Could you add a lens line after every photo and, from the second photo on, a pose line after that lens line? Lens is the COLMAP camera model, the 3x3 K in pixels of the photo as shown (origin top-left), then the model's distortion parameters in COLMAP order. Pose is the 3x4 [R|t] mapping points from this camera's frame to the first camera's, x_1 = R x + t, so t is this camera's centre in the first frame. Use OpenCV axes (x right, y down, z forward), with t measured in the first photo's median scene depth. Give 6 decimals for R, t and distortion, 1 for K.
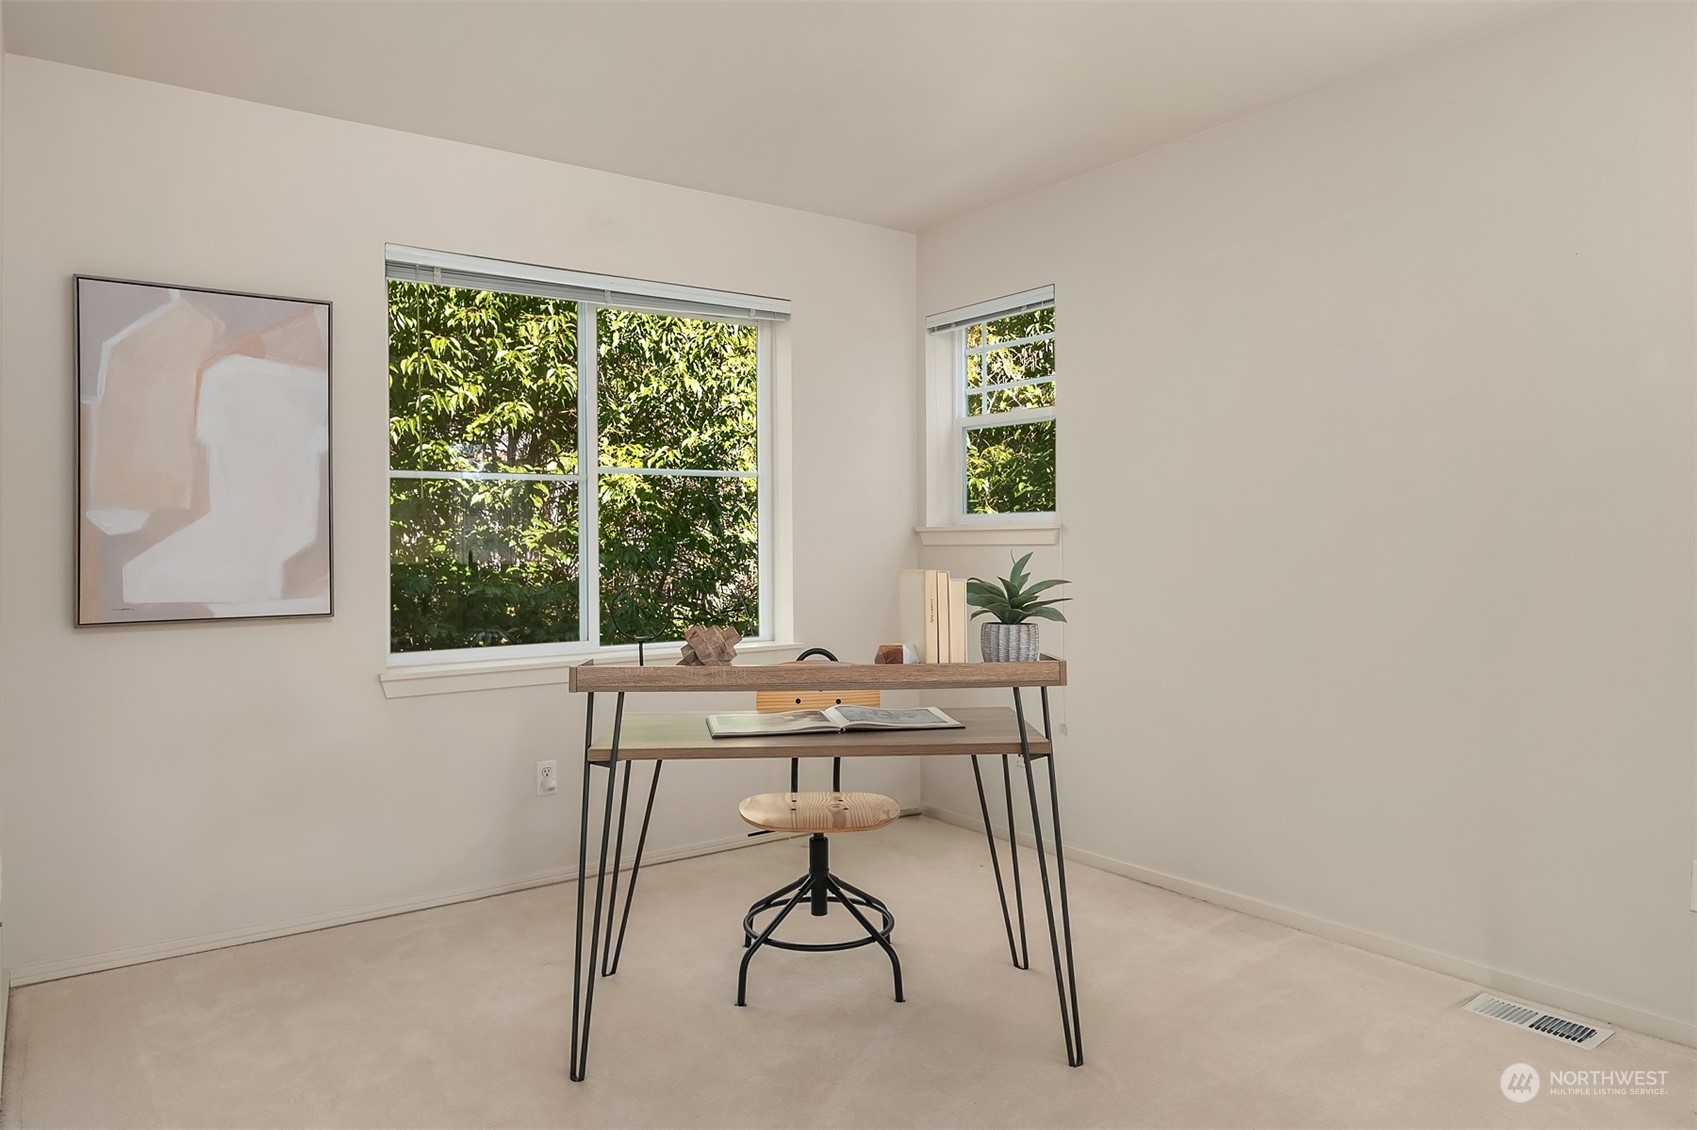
lens RADIAL K [[1124.2, 0, 846.1], [0, 1124.2, 559.9], [0, 0, 1]] dist [0.010532, -0.008355]
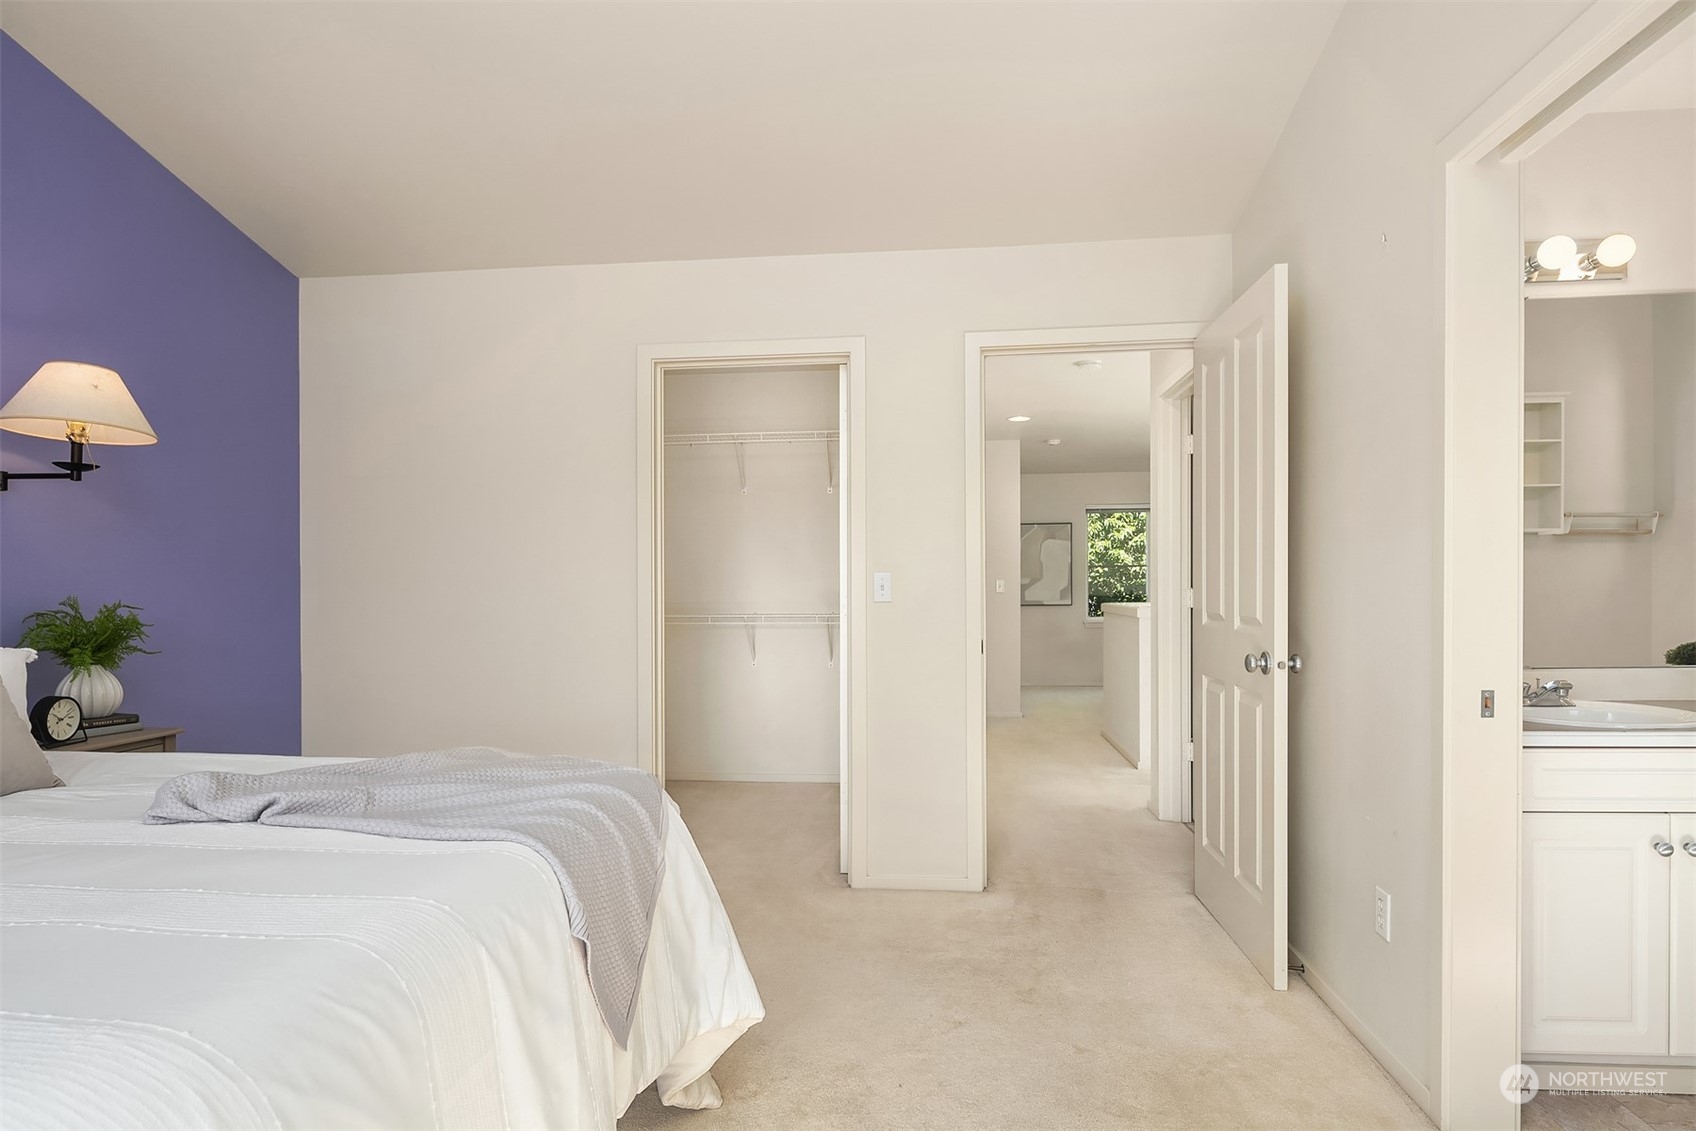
lens RADIAL K [[927.4, 0, 848.4], [0, 927.4, 583.3], [0, 0, 1]] dist [-0.006931, -0.003334]
pose [[0.746533, -0.006267, -0.665319, 1.056324], [-0.004906, 0.999877, -0.014924, 0.026769], [0.665330, 0.014406, 0.746410, -1.827241]]
